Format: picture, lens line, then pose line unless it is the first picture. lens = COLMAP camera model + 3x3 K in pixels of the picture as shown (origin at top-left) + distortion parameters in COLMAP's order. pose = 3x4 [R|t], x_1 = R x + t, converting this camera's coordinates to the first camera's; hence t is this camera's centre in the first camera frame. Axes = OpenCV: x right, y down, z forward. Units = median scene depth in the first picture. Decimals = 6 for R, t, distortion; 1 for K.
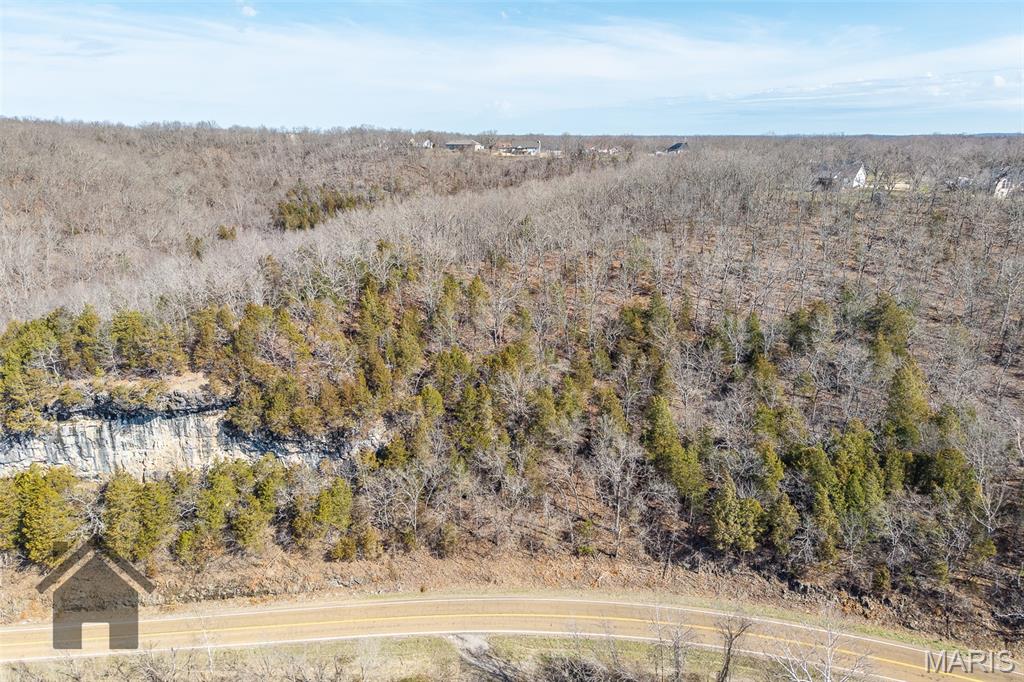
lens RADIAL K [[691.7, 0, 512.0], [0, 691.7, 341.0], [0, 0, 1]] dist [0.001680, 0.001300]
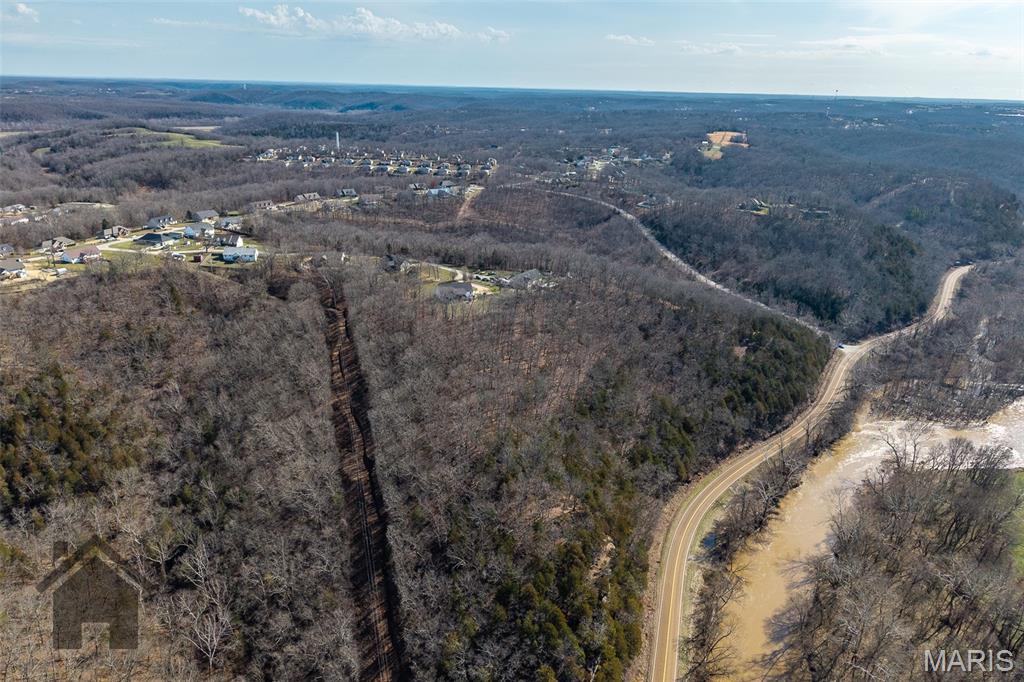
lens RADIAL K [[693.5, 0, 524.0], [0, 693.5, 344.6], [0, 0, 1]] dist [0.000383, -0.001088]
pose [[0.362814, -0.314084, 0.877335, -2.088057], [0.233718, 0.942064, 0.240605, -0.992042], [-0.902076, 0.117754, 0.415202, 0.335821]]
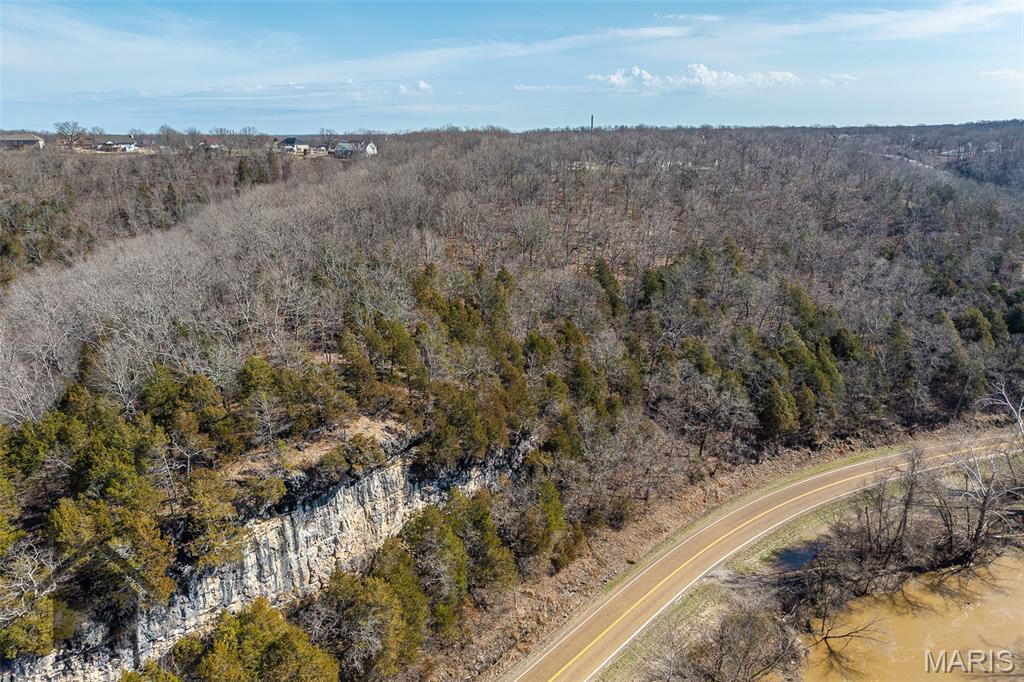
lens RADIAL K [[693.5, 0, 514.5], [0, 693.5, 337.3], [0, 0, 1]] dist [0.025287, -0.025142]
pose [[0.740826, -0.191595, 0.643792, -0.825793], [0.196224, 0.978378, 0.065369, -0.059713], [-0.642396, 0.077900, 0.762403, 0.301703]]
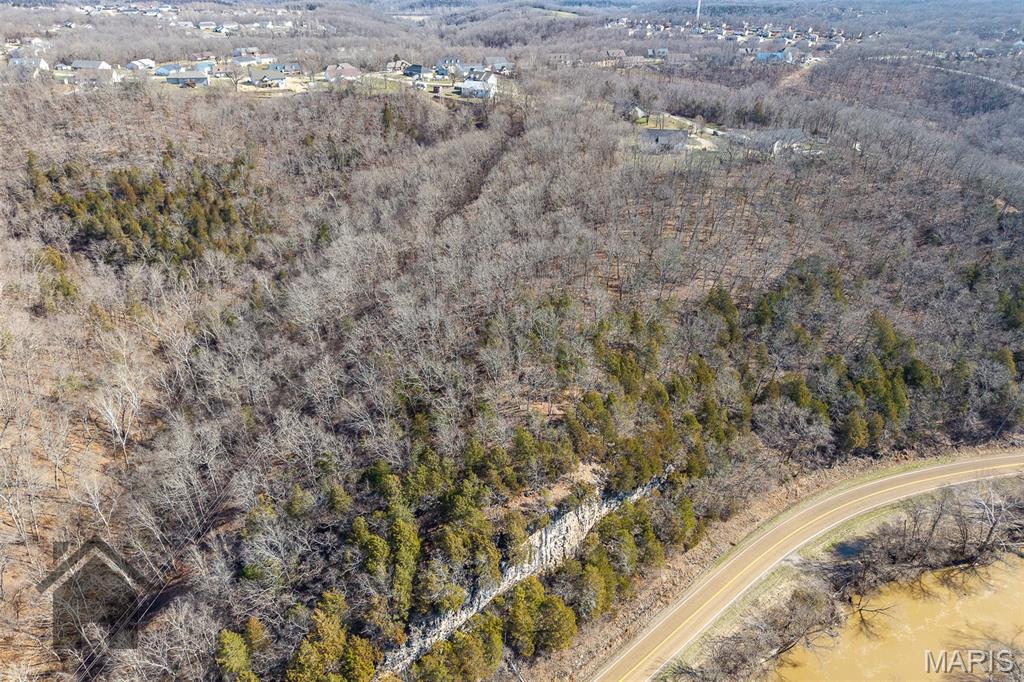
lens RADIAL K [[694.6, 0, 510.1], [0, 694.6, 343.8], [0, 0, 1]] dist [0.005664, -0.000171]
pose [[0.813703, -0.262338, 0.518716, -1.161735], [0.150686, 0.957060, 0.247649, -0.489944], [-0.561410, -0.123349, 0.818293, 0.088449]]
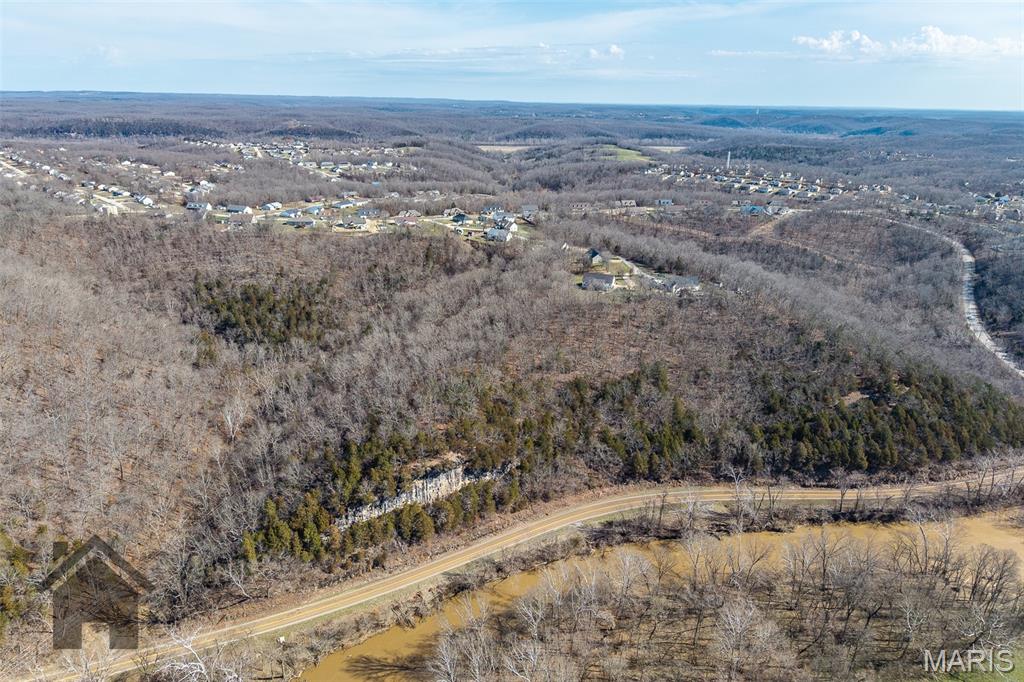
lens RADIAL K [[689.1, 0, 513.3], [0, 689.1, 338.8], [0, 0, 1]] dist [0.038065, -0.040044]
pose [[0.885995, -0.133176, 0.444158, -1.309580], [0.108537, 0.990821, 0.080580, -0.530812], [-0.450813, -0.023186, 0.892317, -1.279568]]
